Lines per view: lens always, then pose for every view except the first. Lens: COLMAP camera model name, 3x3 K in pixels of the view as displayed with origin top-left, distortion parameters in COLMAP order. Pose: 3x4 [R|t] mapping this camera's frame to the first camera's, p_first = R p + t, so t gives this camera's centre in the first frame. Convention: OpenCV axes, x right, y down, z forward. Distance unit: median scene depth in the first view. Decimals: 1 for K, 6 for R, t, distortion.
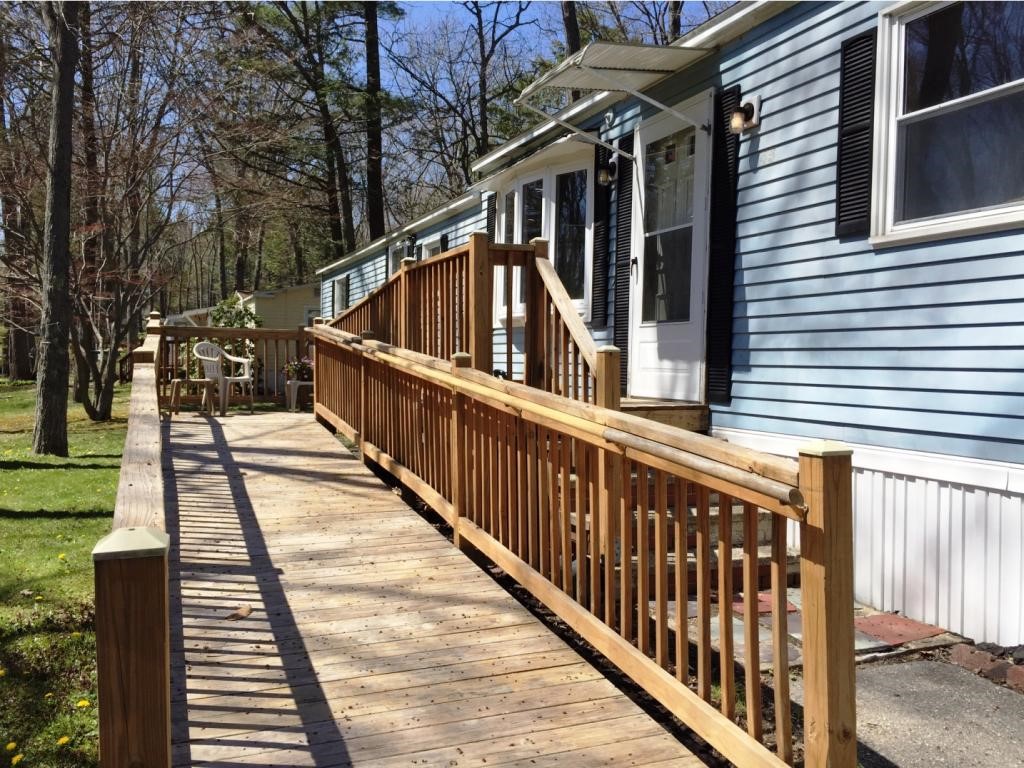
lens RADIAL K [[864.0, 0, 512.0], [0, 864.0, 384.0], [0, 0, 1]] dist [0.065975, -0.112587]
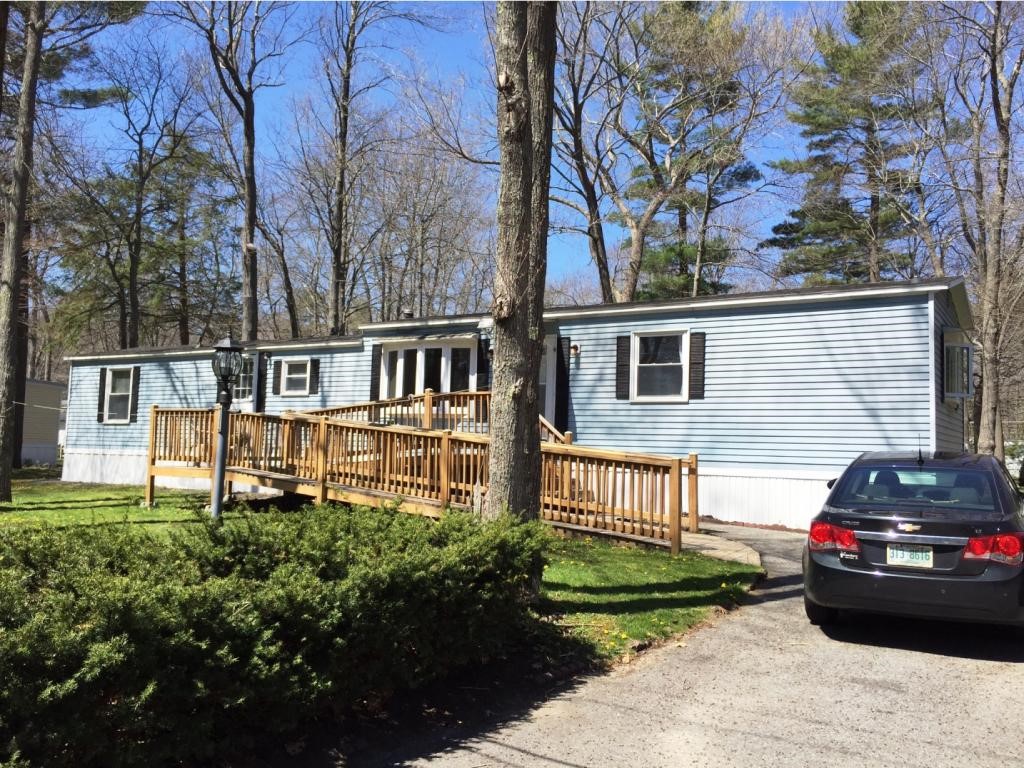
lens RADIAL K [[864.0, 0, 512.0], [0, 864.0, 384.0], [0, 0, 1]] dist [0.065975, -0.112587]
pose [[0.807724, 0.054379, 0.587047, -1.610231], [0.000986, 0.995611, -0.093581, 0.065114], [-0.589560, 0.076167, 0.804126, -1.167595]]
